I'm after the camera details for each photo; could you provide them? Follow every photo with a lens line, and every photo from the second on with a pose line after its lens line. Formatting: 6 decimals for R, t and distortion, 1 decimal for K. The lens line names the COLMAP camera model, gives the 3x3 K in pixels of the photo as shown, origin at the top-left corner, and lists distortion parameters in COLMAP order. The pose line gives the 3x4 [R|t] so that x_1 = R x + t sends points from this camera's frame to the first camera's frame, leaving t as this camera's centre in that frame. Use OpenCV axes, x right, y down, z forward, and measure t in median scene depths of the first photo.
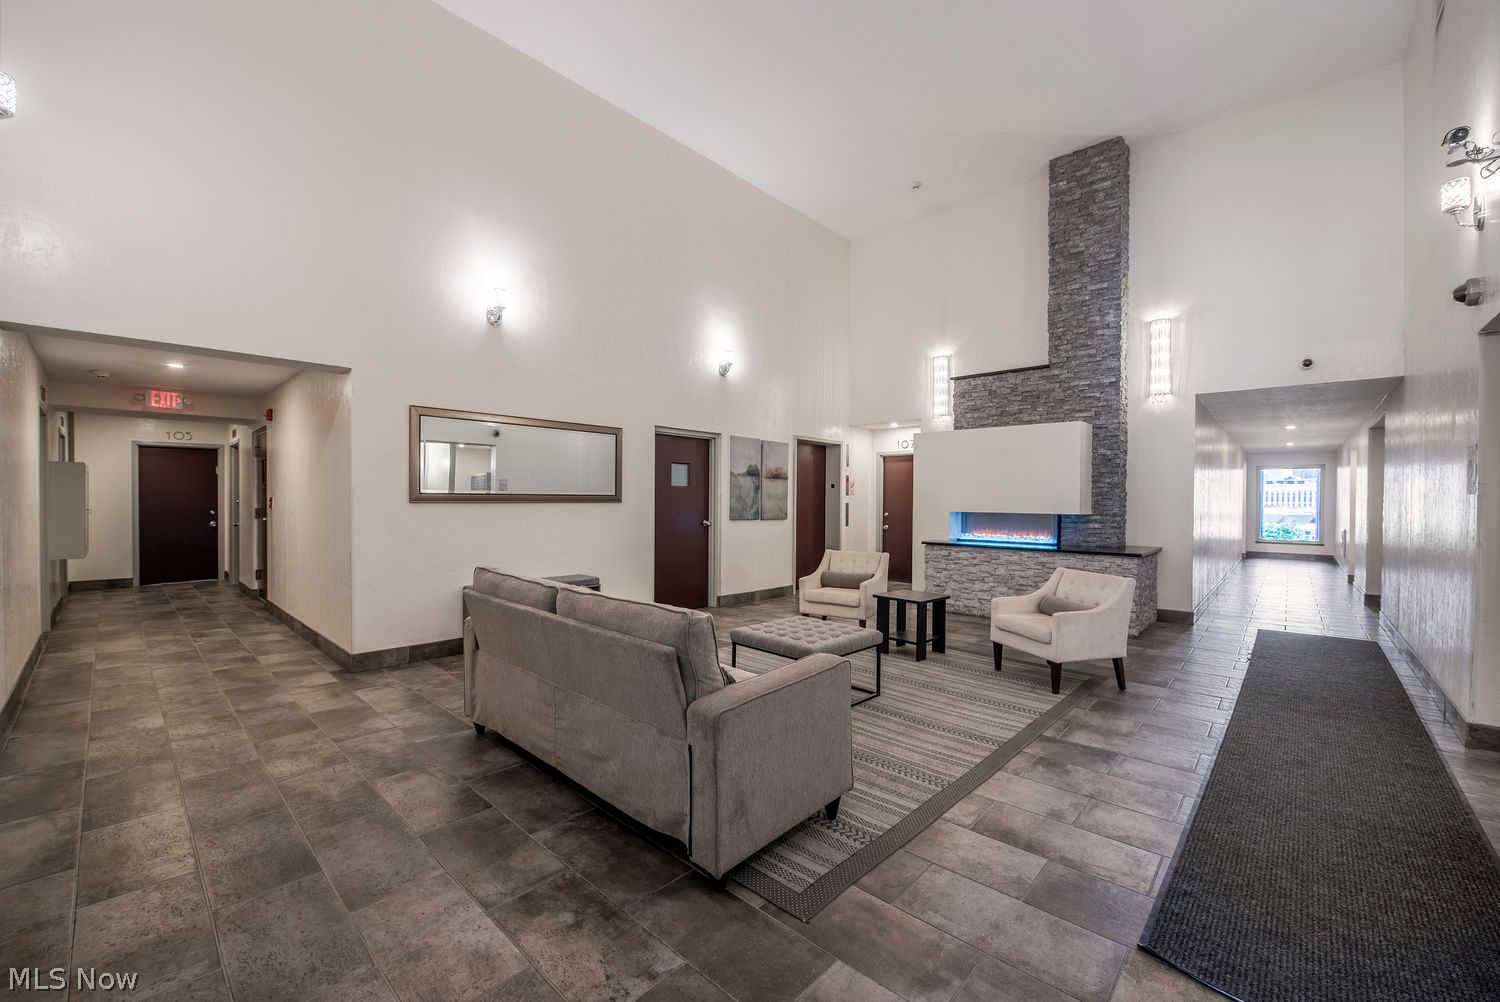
lens RADIAL K [[599.8, 0, 750.0], [0, 599.8, 501.0], [0, 0, 1]] dist [-0.002710, -0.002759]
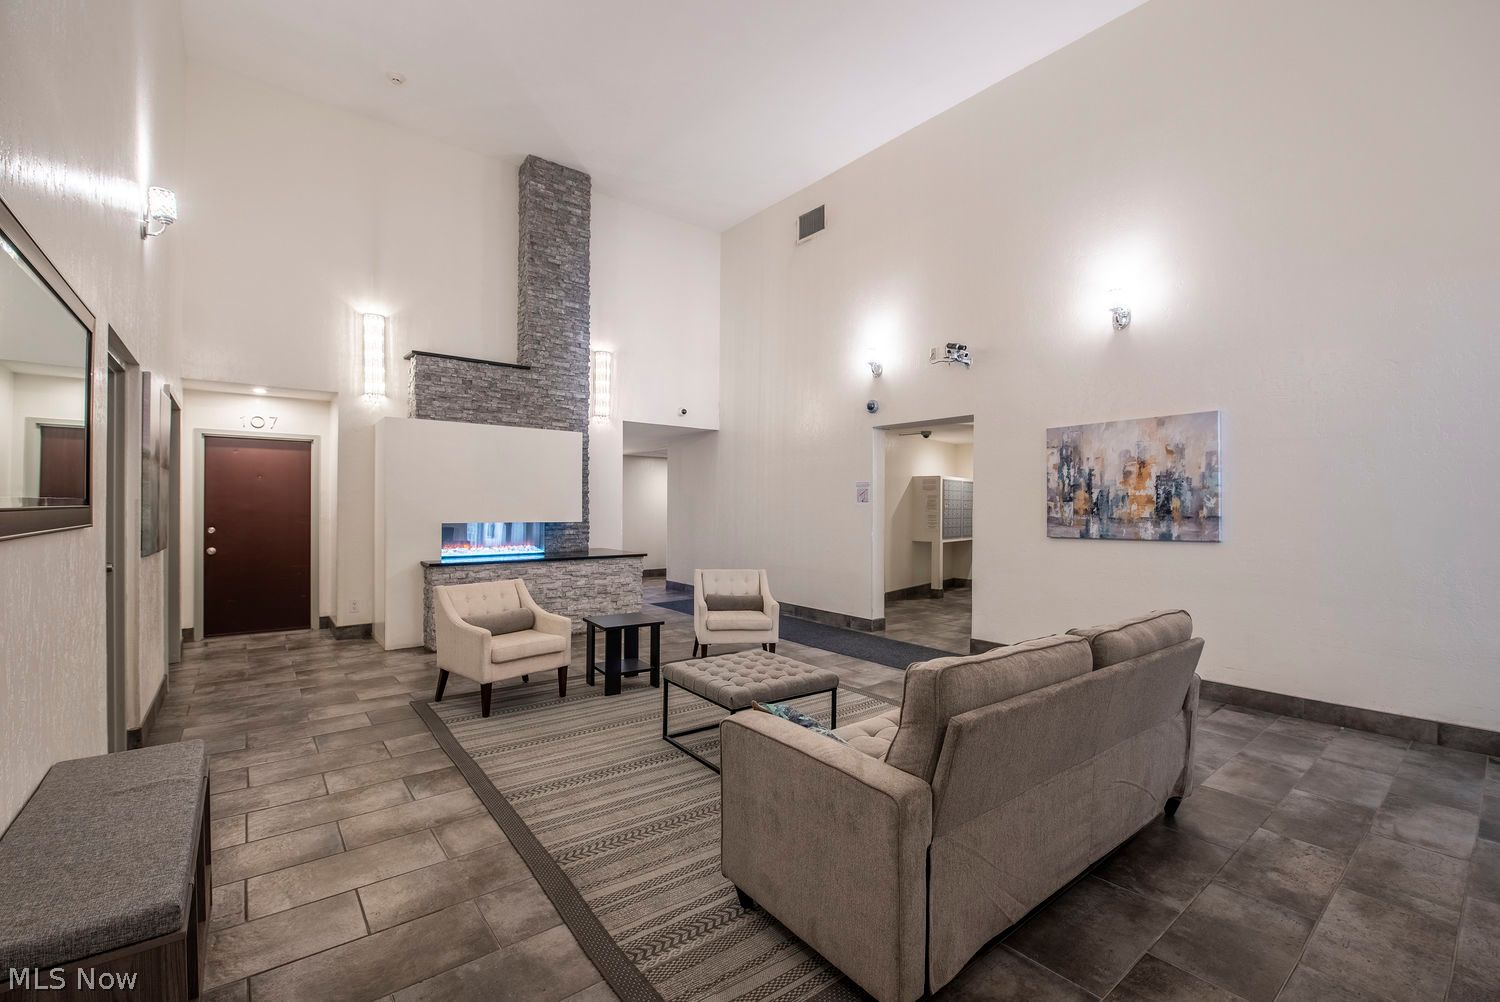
lens RADIAL K [[637.3, 0, 747.7], [0, 637.3, 507.0], [0, 0, 1]] dist [-0.011192, -0.000095]
pose [[0.153271, -0.007230, 0.988158, -0.477900], [-0.002895, 0.999966, 0.007765, -0.012387], [-0.988180, -0.004051, 0.153245, 0.519229]]
